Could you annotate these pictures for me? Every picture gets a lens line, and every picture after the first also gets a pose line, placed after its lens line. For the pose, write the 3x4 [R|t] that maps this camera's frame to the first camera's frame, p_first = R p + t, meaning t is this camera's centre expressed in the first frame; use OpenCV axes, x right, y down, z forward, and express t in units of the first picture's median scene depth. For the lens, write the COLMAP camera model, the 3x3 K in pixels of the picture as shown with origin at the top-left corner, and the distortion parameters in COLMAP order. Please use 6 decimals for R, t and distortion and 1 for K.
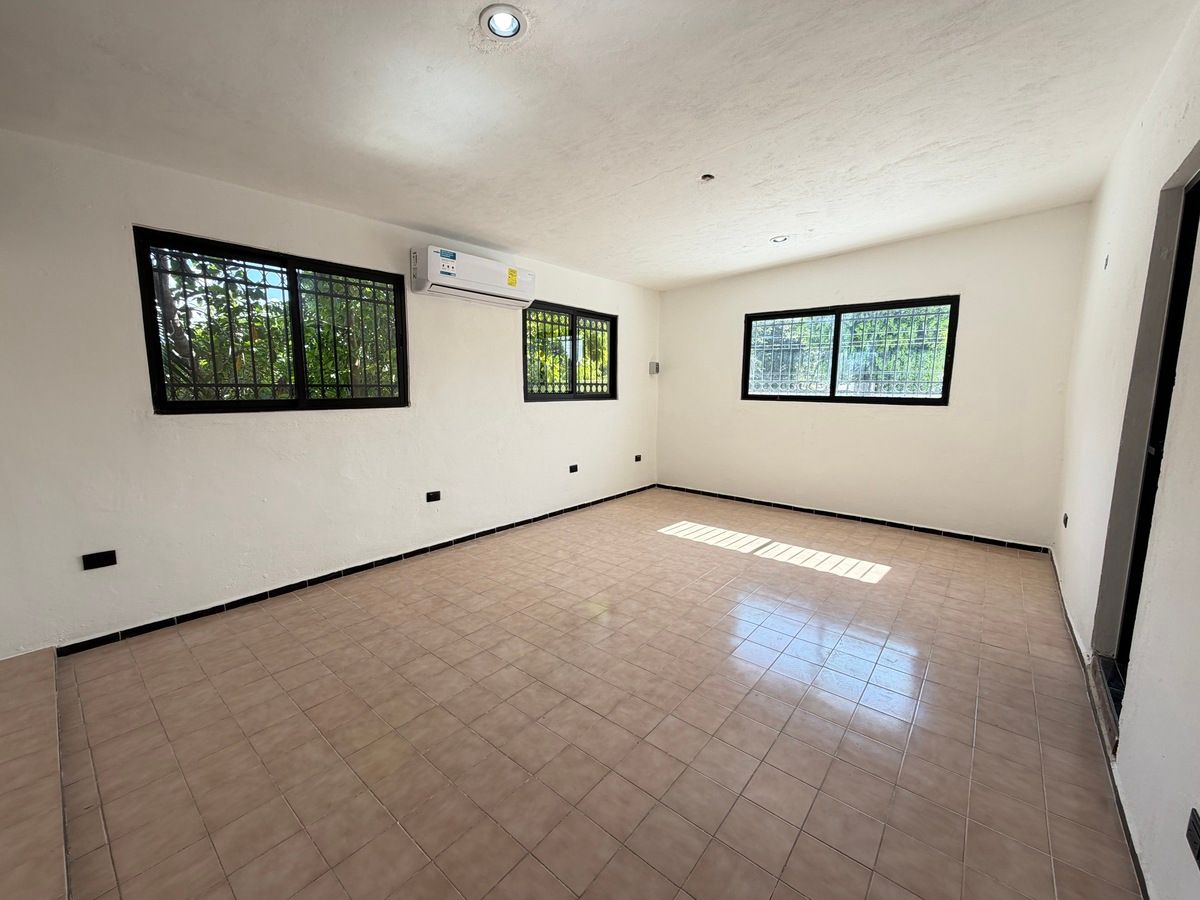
lens RADIAL K [[479.3, 0, 597.8], [0, 479.3, 450.6], [0, 0, 1]] dist [0.003748, -0.000075]
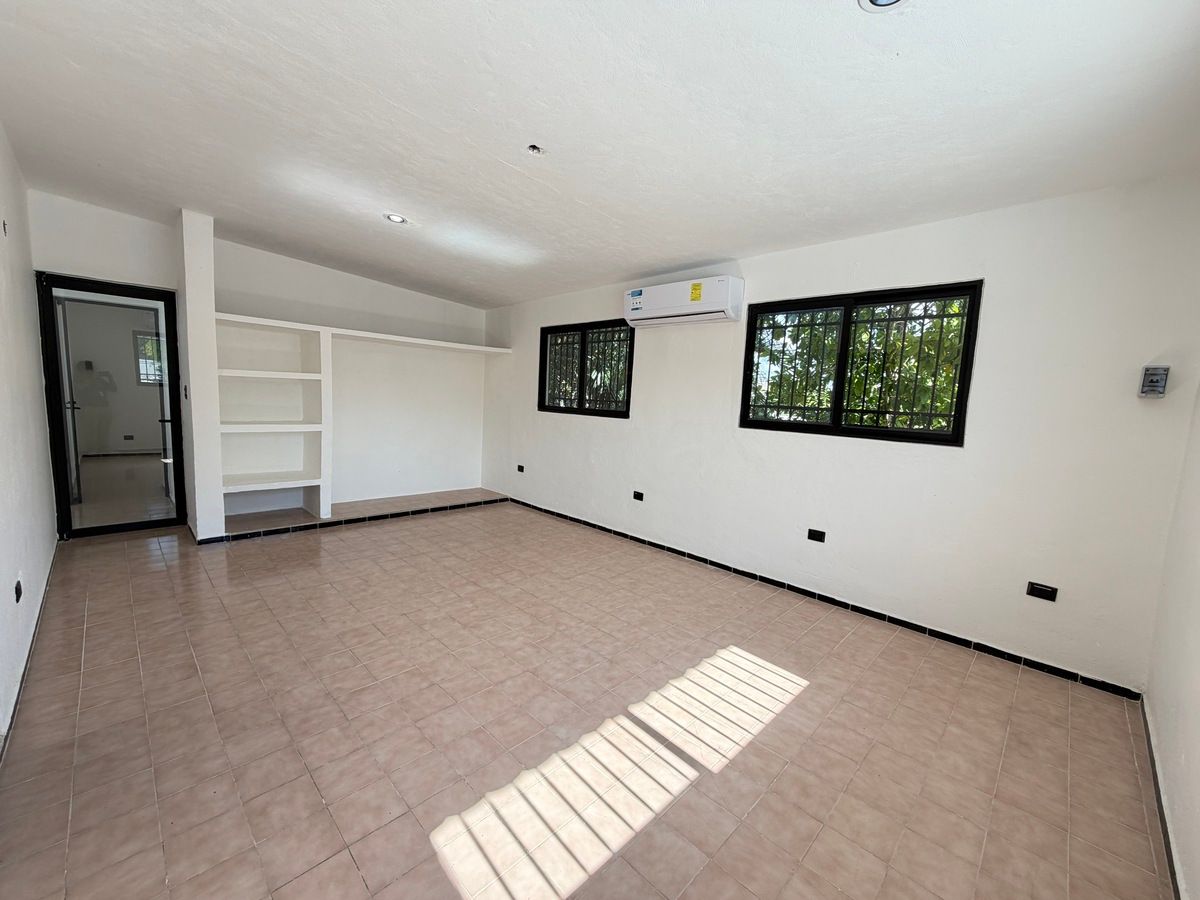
lens RADIAL K [[479.3, 0, 594.5], [0, 479.3, 452.7], [0, 0, 1]] dist [0.003748, -0.000075]
pose [[-0.086280, 0.106262, -0.990588, 0.849537], [-0.181220, 0.976034, 0.120485, -0.135420], [0.979651, 0.189909, -0.064956, 0.972282]]
